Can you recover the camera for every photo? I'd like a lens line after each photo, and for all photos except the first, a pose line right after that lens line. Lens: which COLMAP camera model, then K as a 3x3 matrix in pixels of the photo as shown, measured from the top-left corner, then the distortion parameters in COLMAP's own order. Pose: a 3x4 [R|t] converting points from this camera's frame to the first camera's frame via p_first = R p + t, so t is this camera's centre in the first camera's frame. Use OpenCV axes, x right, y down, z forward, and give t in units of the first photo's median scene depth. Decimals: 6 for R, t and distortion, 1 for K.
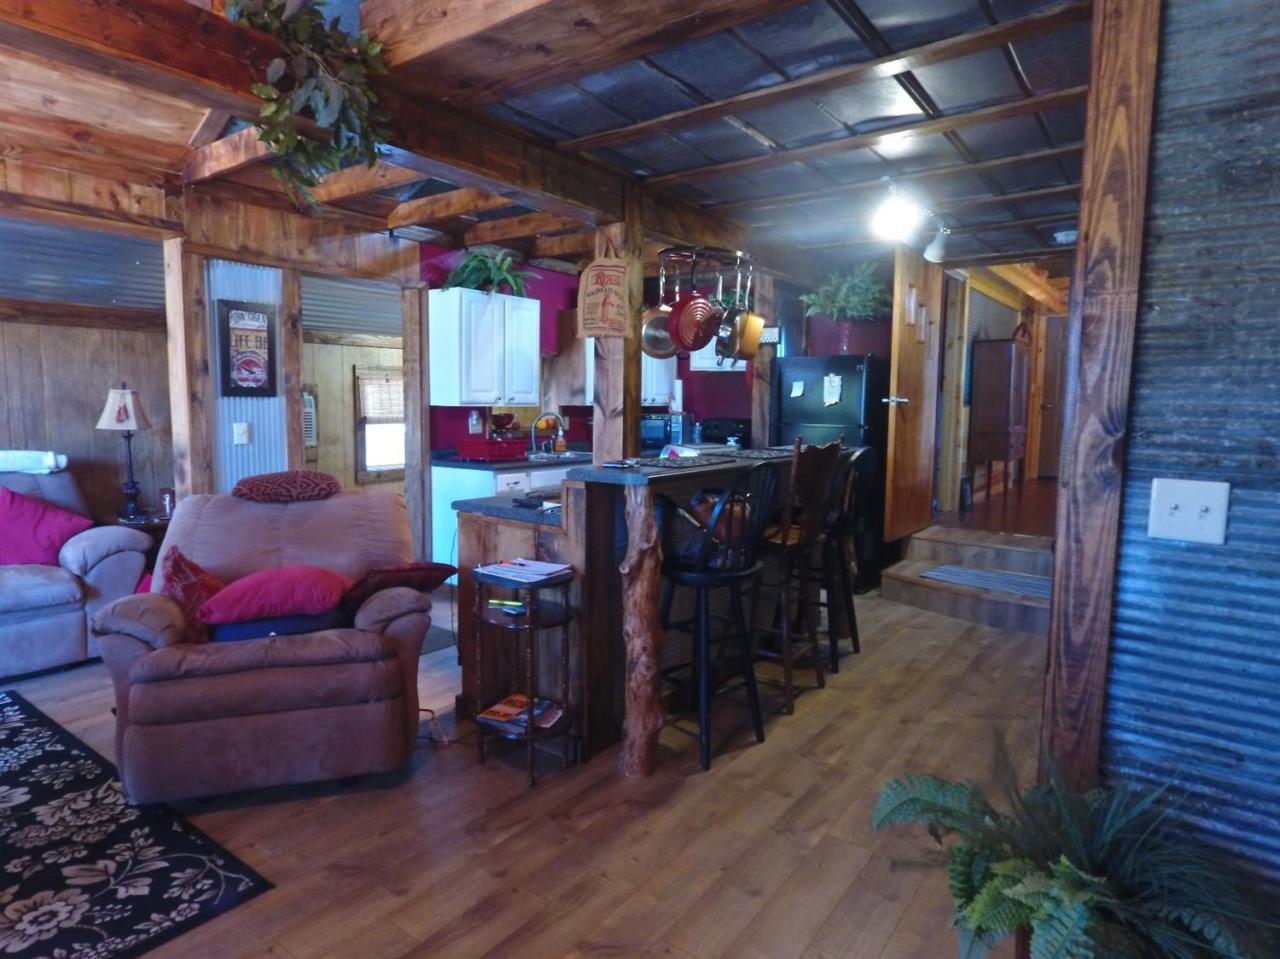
lens RADIAL K [[754.8, 0, 642.2], [0, 754.8, 473.5], [0, 0, 1]] dist [-0.001080, -0.000422]
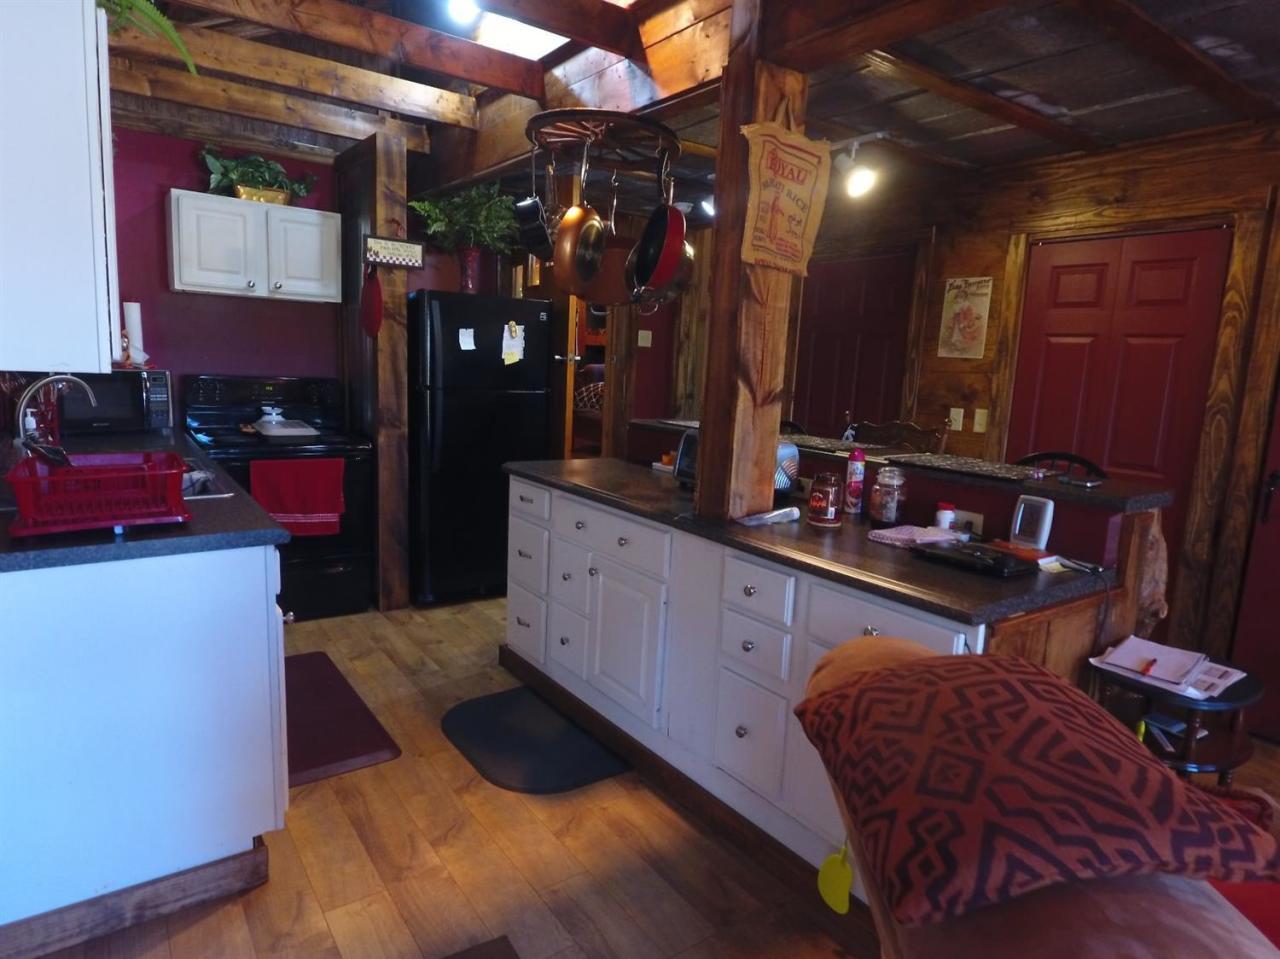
lens RADIAL K [[754.8, 0, 642.2], [0, 754.8, 473.5], [0, 0, 1]] dist [-0.001080, -0.000422]
pose [[0.311072, -0.139667, 0.940068, -0.573996], [0.050781, 0.990172, 0.130308, -0.092065], [-0.949029, 0.007202, 0.315107, 0.806933]]
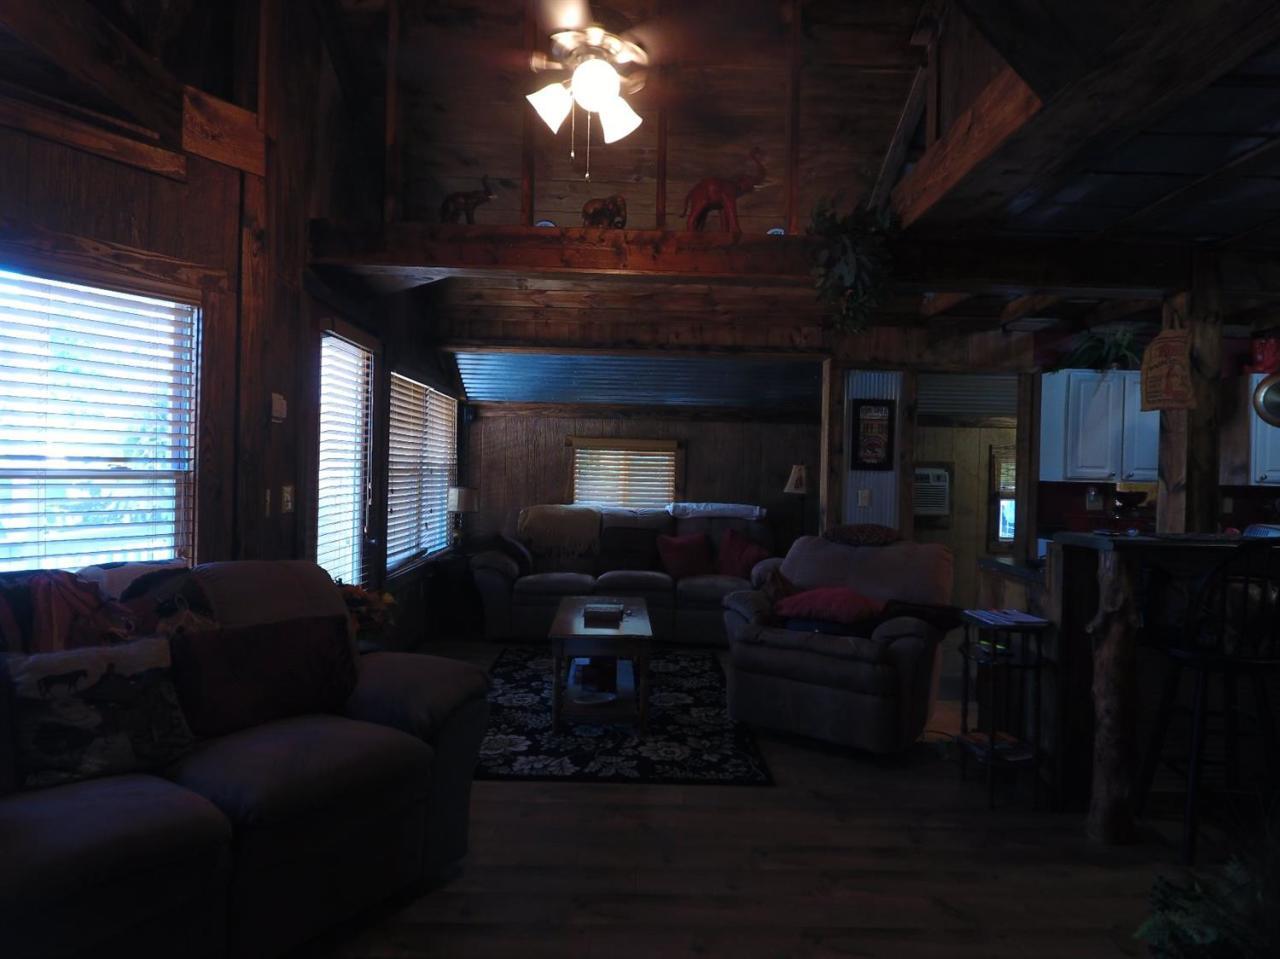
lens RADIAL K [[754.8, 0, 642.2], [0, 754.8, 473.5], [0, 0, 1]] dist [-0.001080, -0.000422]
pose [[0.602811, 0.006461, -0.797858, 0.280638], [-0.094094, 0.993565, -0.063045, 0.023242], [0.792316, 0.113078, 0.599540, -0.096111]]
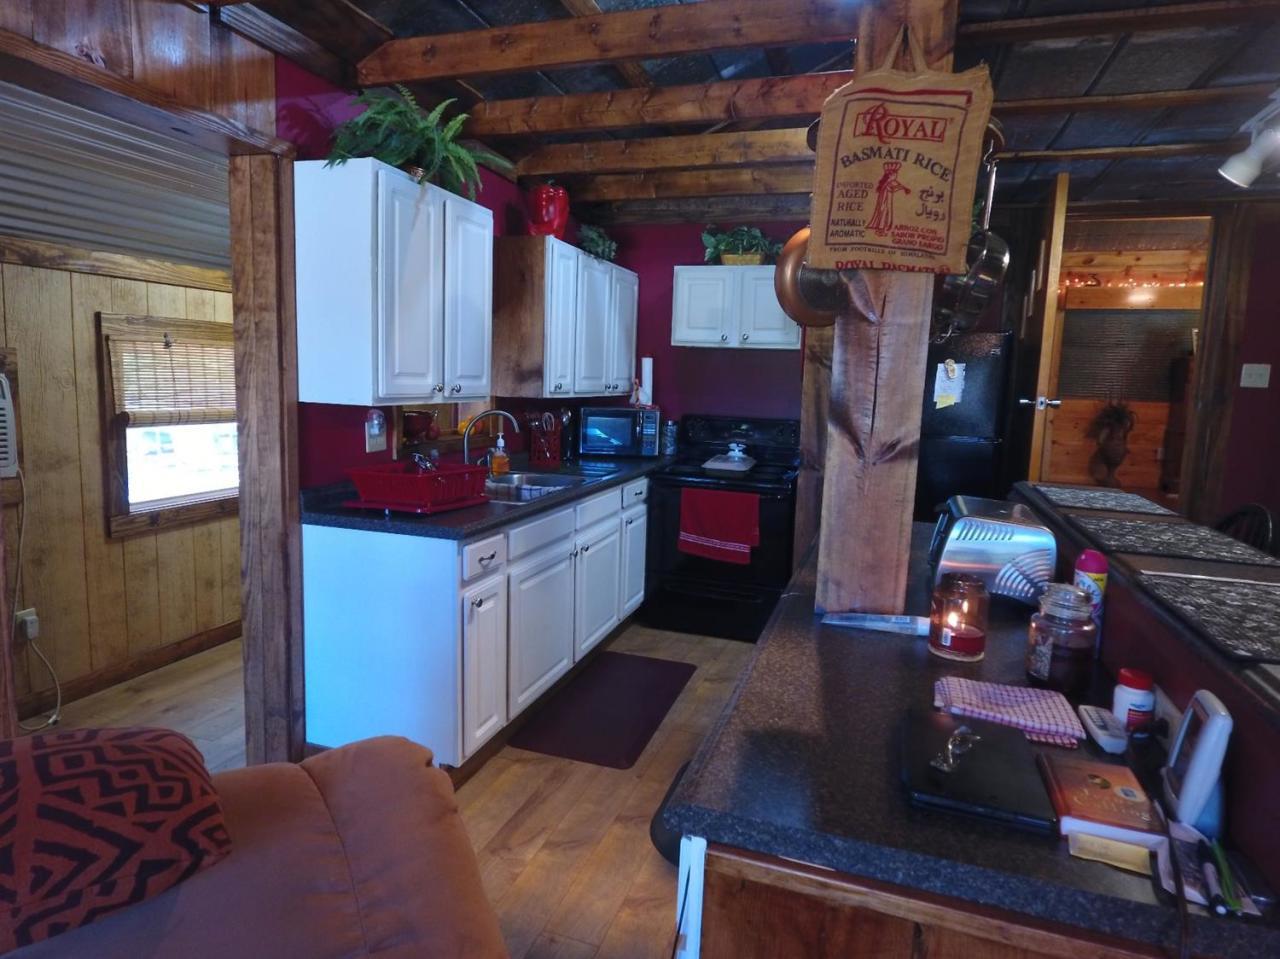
lens RADIAL K [[754.8, 0, 642.2], [0, 754.8, 473.5], [0, 0, 1]] dist [-0.001080, -0.000422]
pose [[0.953308, -0.016496, 0.301549, -0.265976], [0.005037, 0.999237, 0.038739, -0.075353], [-0.301958, -0.035411, 0.952663, 0.567224]]
